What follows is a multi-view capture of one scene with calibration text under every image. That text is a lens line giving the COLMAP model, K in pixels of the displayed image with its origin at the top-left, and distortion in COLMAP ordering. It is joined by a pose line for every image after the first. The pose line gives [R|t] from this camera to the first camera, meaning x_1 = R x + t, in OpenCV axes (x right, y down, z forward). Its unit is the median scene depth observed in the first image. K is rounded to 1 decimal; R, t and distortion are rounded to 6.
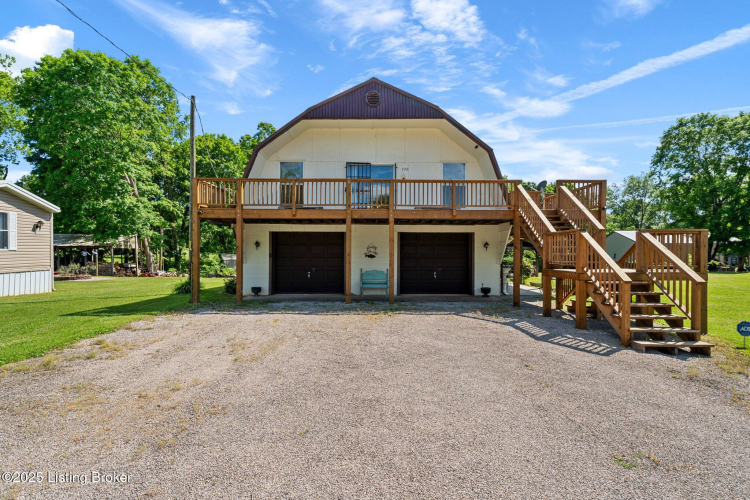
lens RADIAL K [[382.3, 0, 374.4], [0, 382.3, 250.4], [0, 0, 1]] dist [0.009932, -0.000256]
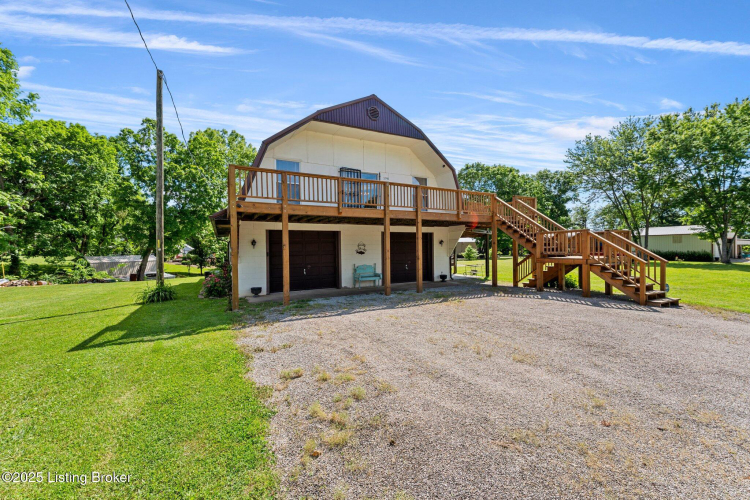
lens RADIAL K [[301.0, 0, 377.1], [0, 301.0, 249.5], [0, 0, 1]] dist [-0.000062, 0.000267]
pose [[0.888975, -0.016958, 0.457641, -0.375923], [0.016086, 0.999854, 0.005803, 0.001516], [-0.457673, 0.002203, 0.889118, 0.190121]]
